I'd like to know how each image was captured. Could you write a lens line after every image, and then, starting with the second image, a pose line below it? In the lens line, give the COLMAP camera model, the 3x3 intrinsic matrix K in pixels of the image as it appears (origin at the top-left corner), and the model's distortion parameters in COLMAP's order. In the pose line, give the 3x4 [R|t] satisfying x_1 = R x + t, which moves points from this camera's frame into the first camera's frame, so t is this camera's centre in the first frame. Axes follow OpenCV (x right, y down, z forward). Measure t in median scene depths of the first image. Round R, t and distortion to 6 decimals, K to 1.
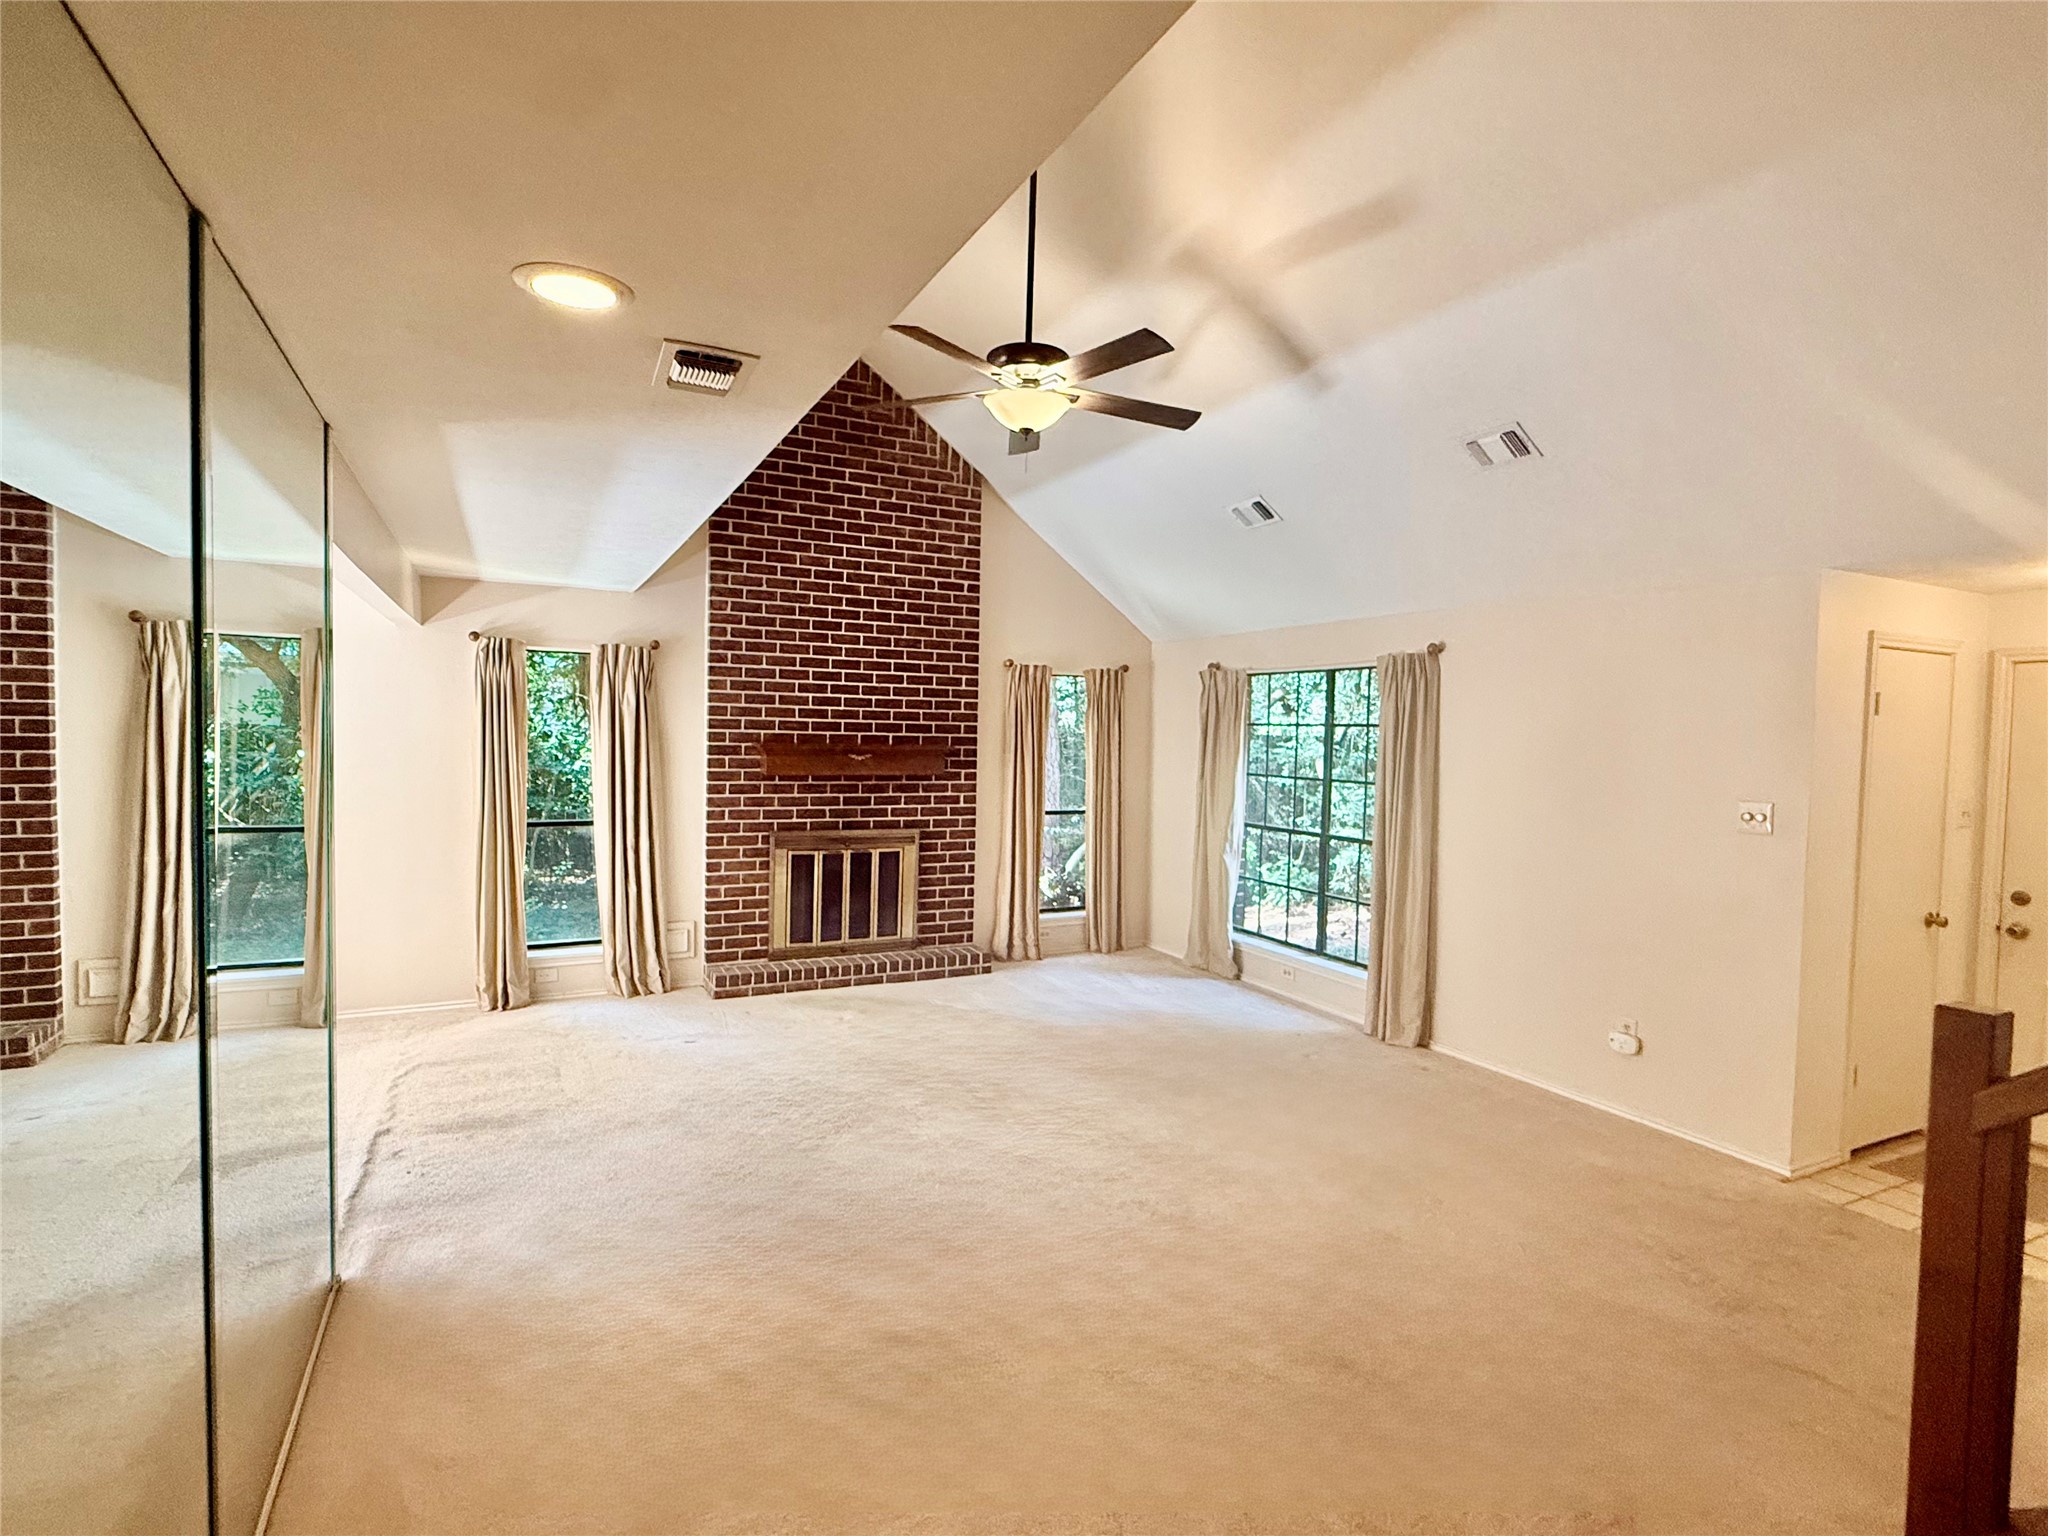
lens RADIAL K [[1012.9, 0, 1020.8], [0, 1012.9, 766.9], [0, 0, 1]] dist [0.001110, 0.000034]
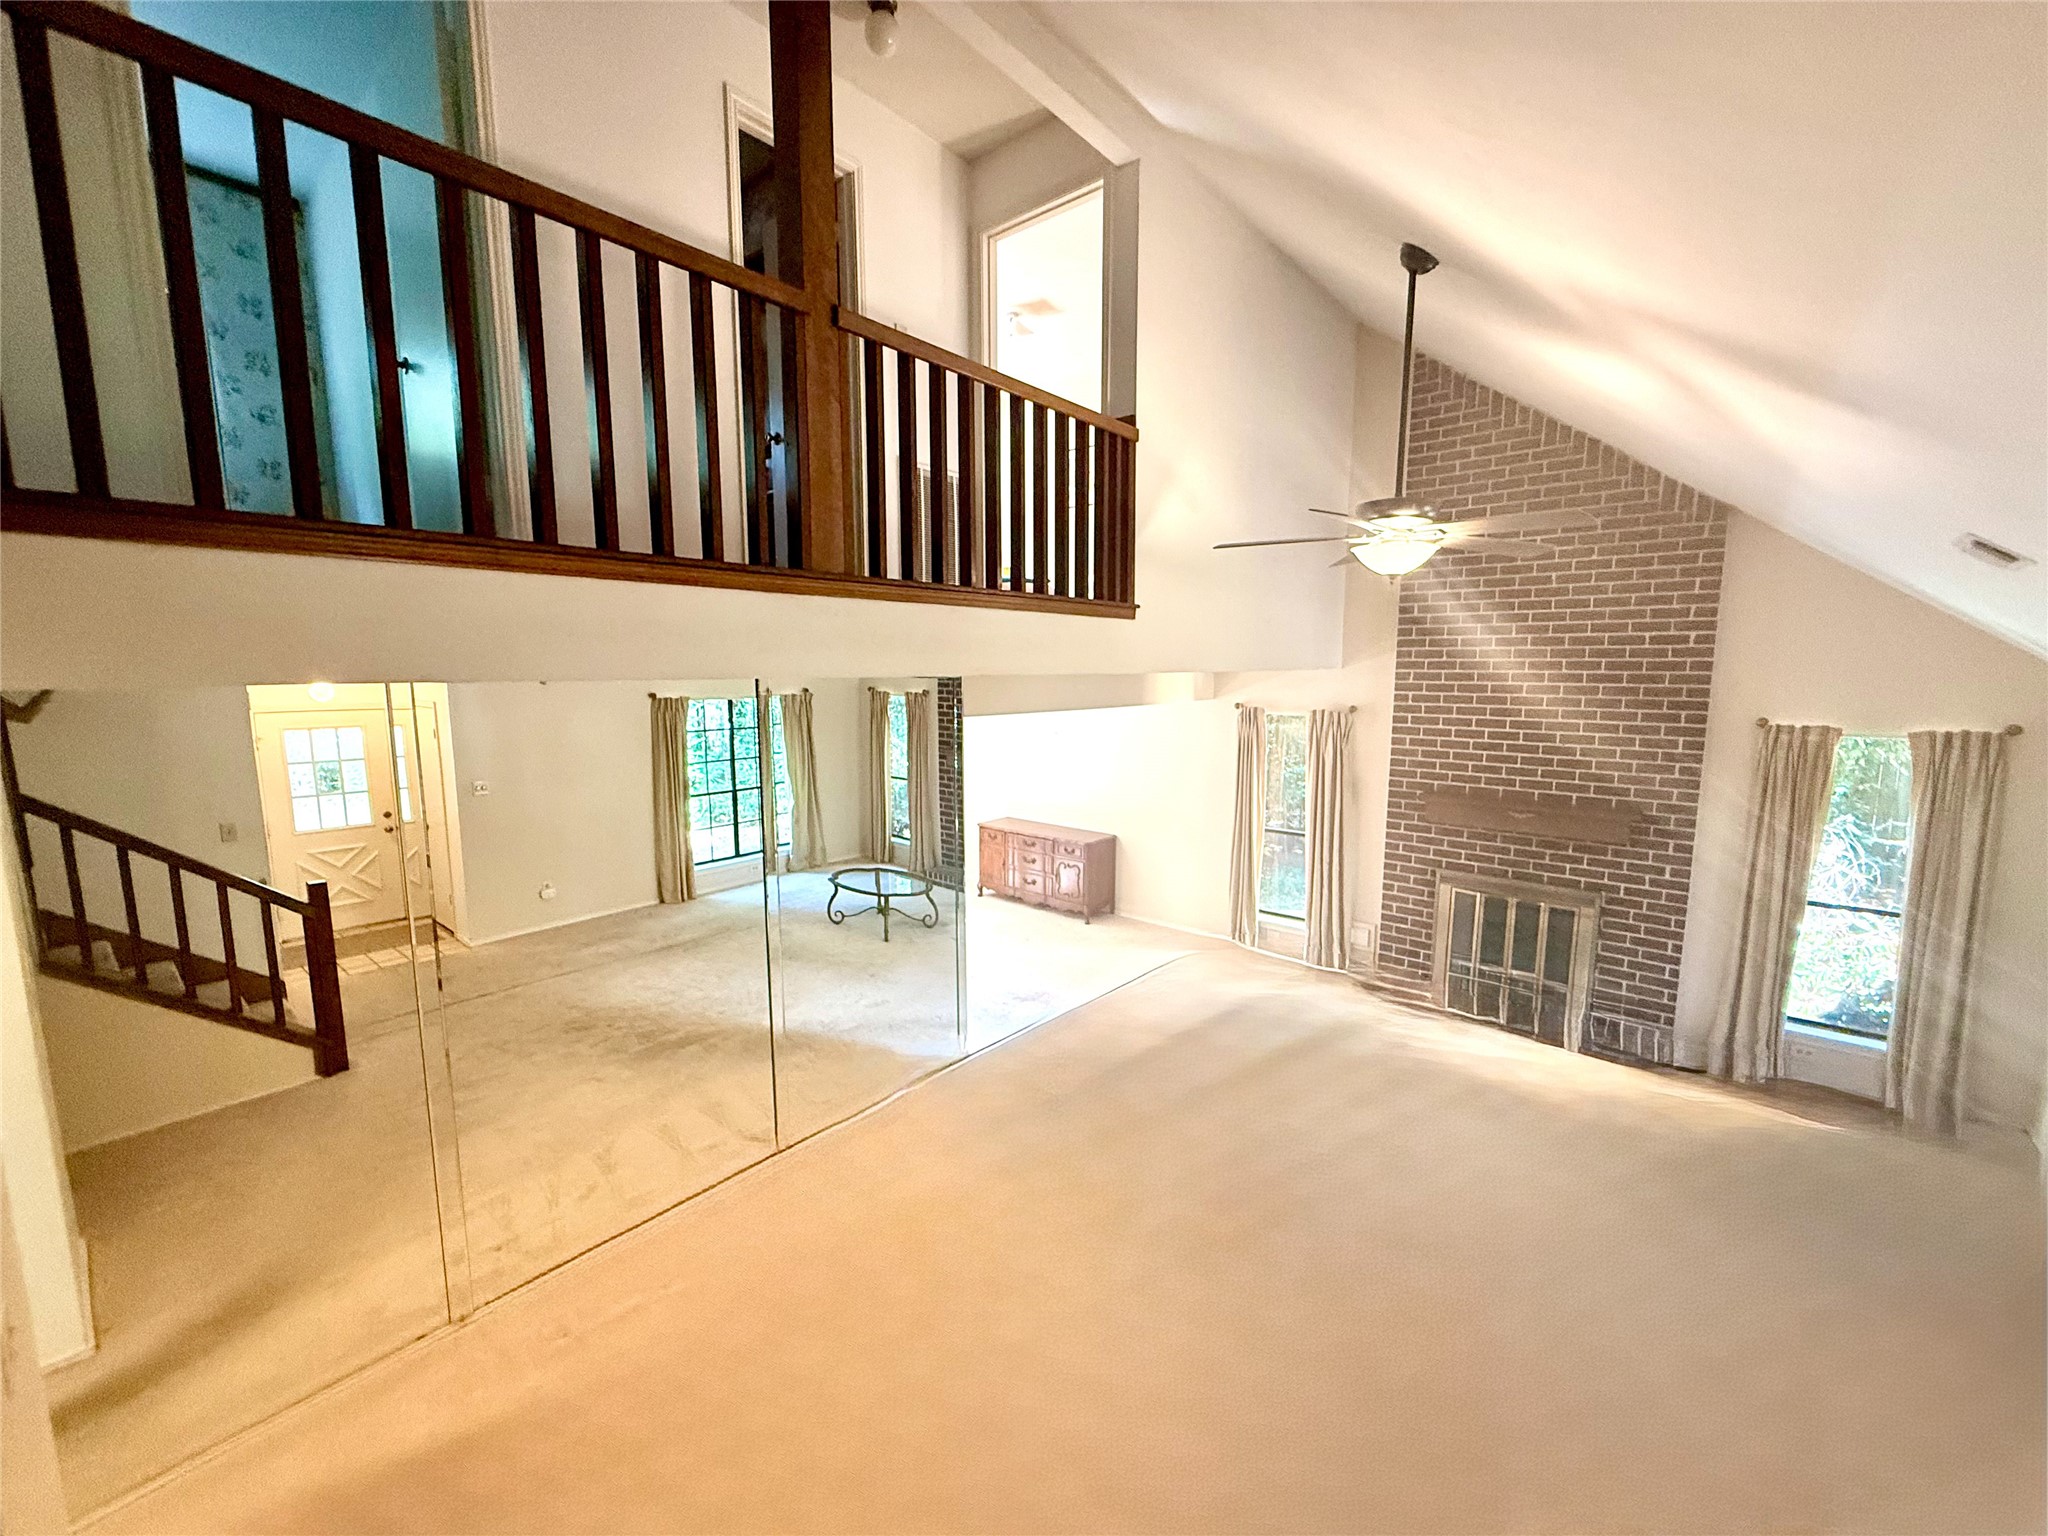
lens RADIAL K [[804.1, 0, 1031.5], [0, 804.1, 762.6], [0, 0, 1]] dist [-0.001645, 0.000344]
pose [[0.397333, 0.092863, -0.912964, 0.387434], [-0.024844, 0.995591, 0.090455, -0.124212], [0.917338, -0.013259, 0.397888, 0.194284]]
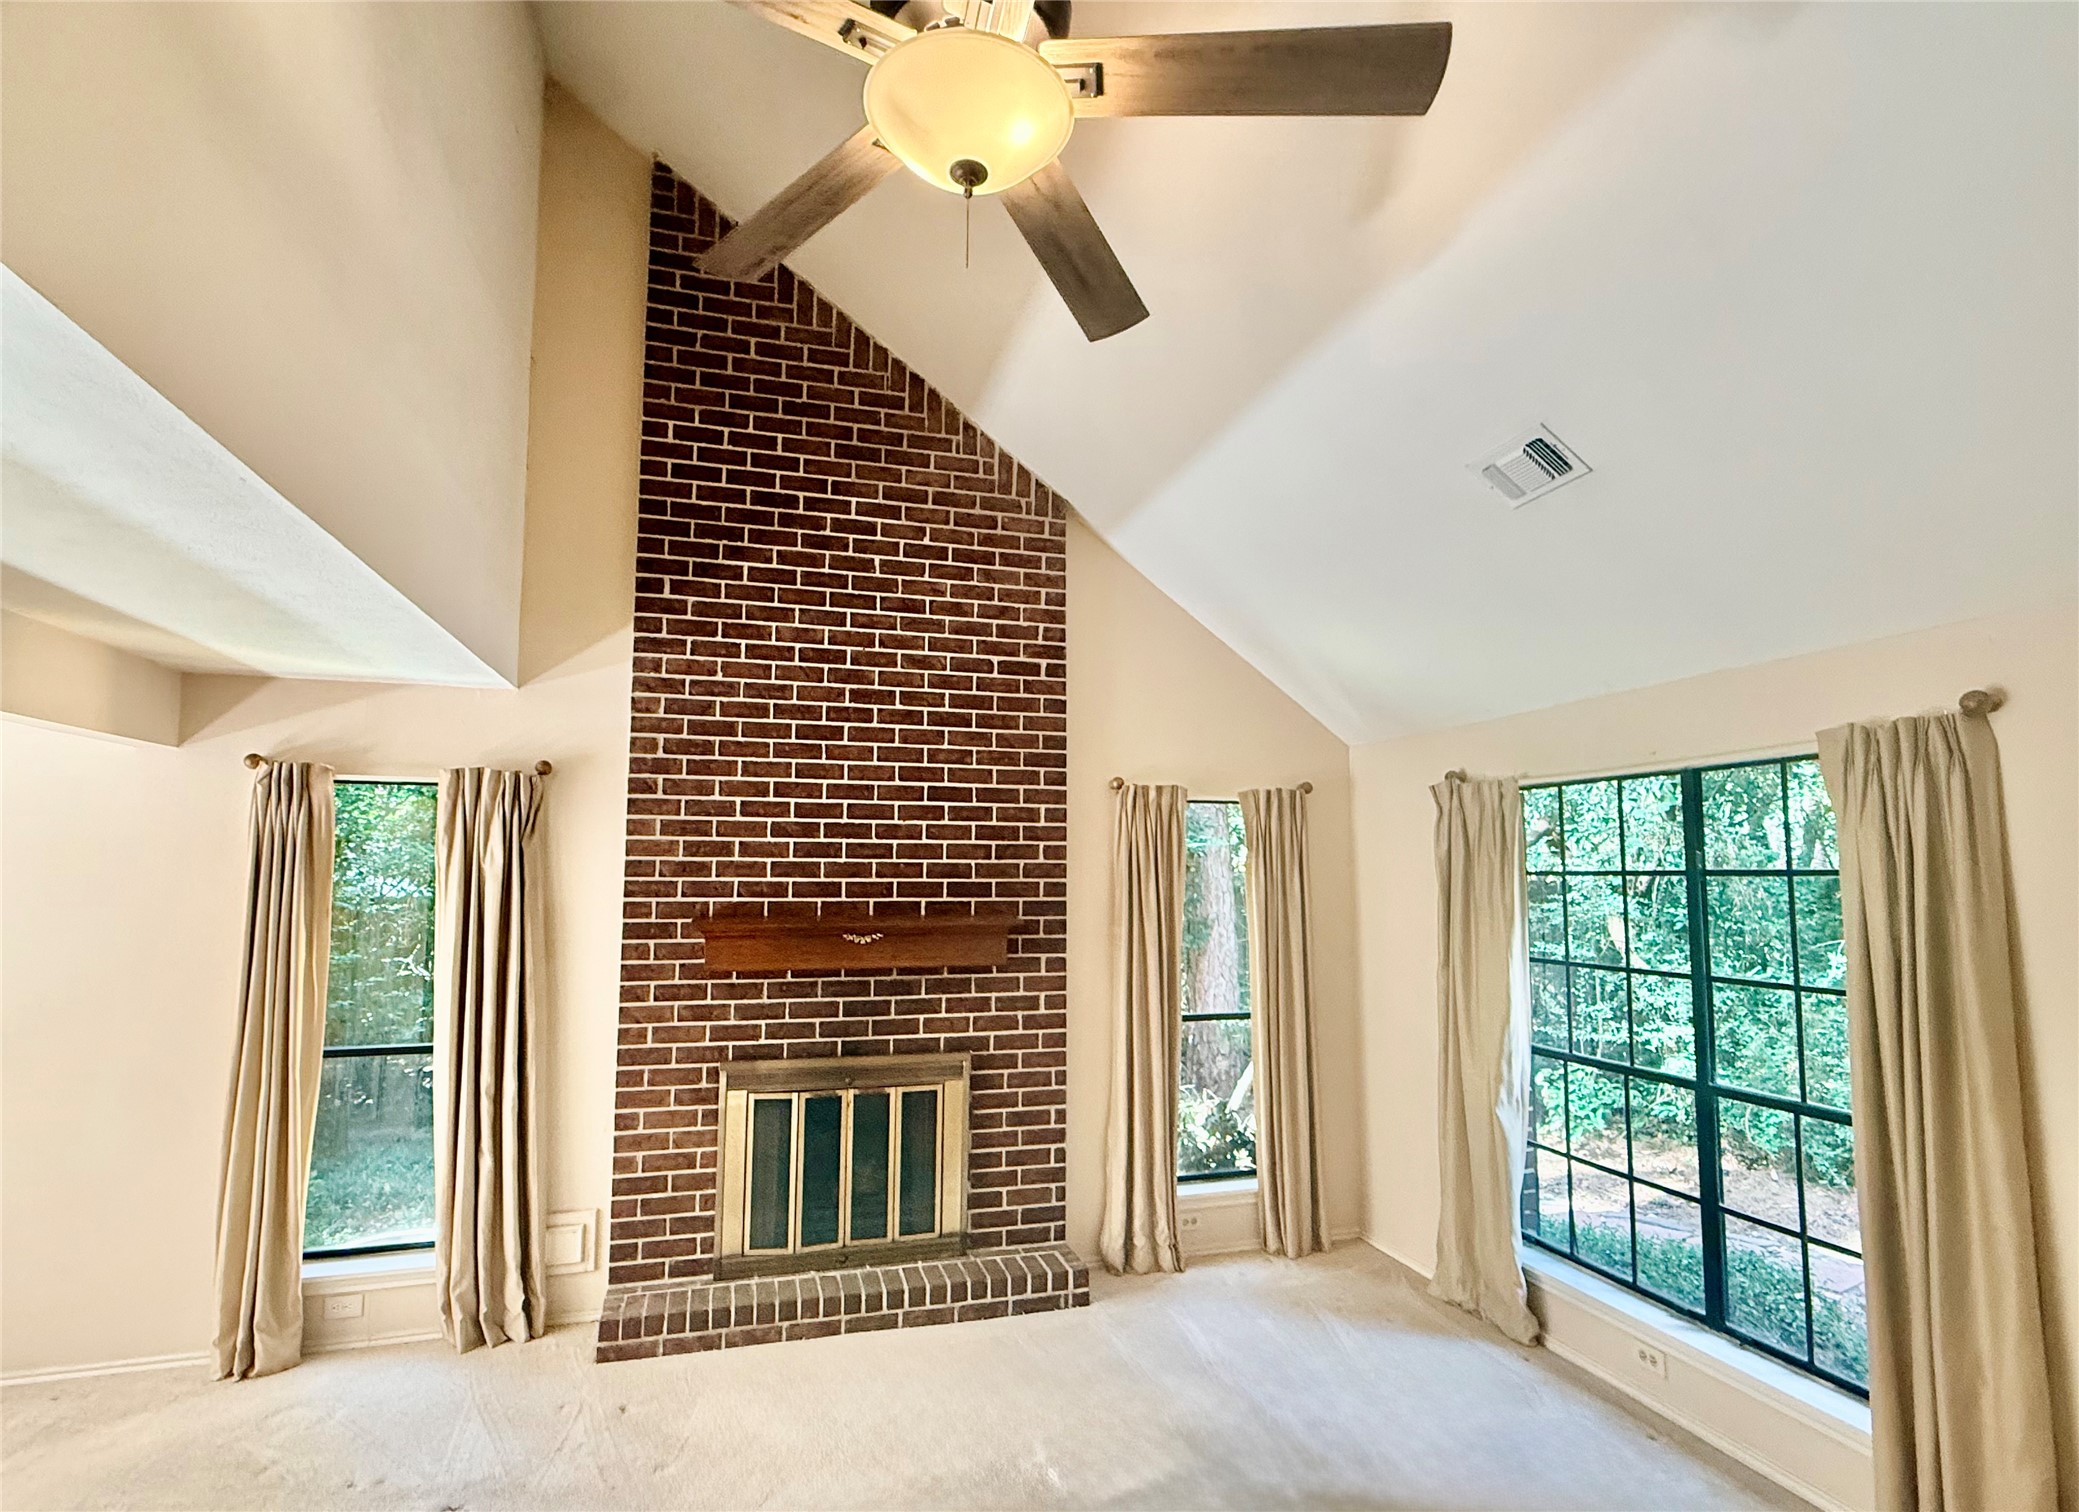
lens RADIAL K [[1035.2, 0, 1034.0], [0, 1035.2, 785.1], [0, 0, 1]] dist [-0.001505, 0.000208]
pose [[0.982908, -0.033959, -0.180940, 0.059828], [0.010895, 0.991848, -0.126963, -0.020711], [0.183776, 0.122821, 0.975265, 0.380788]]
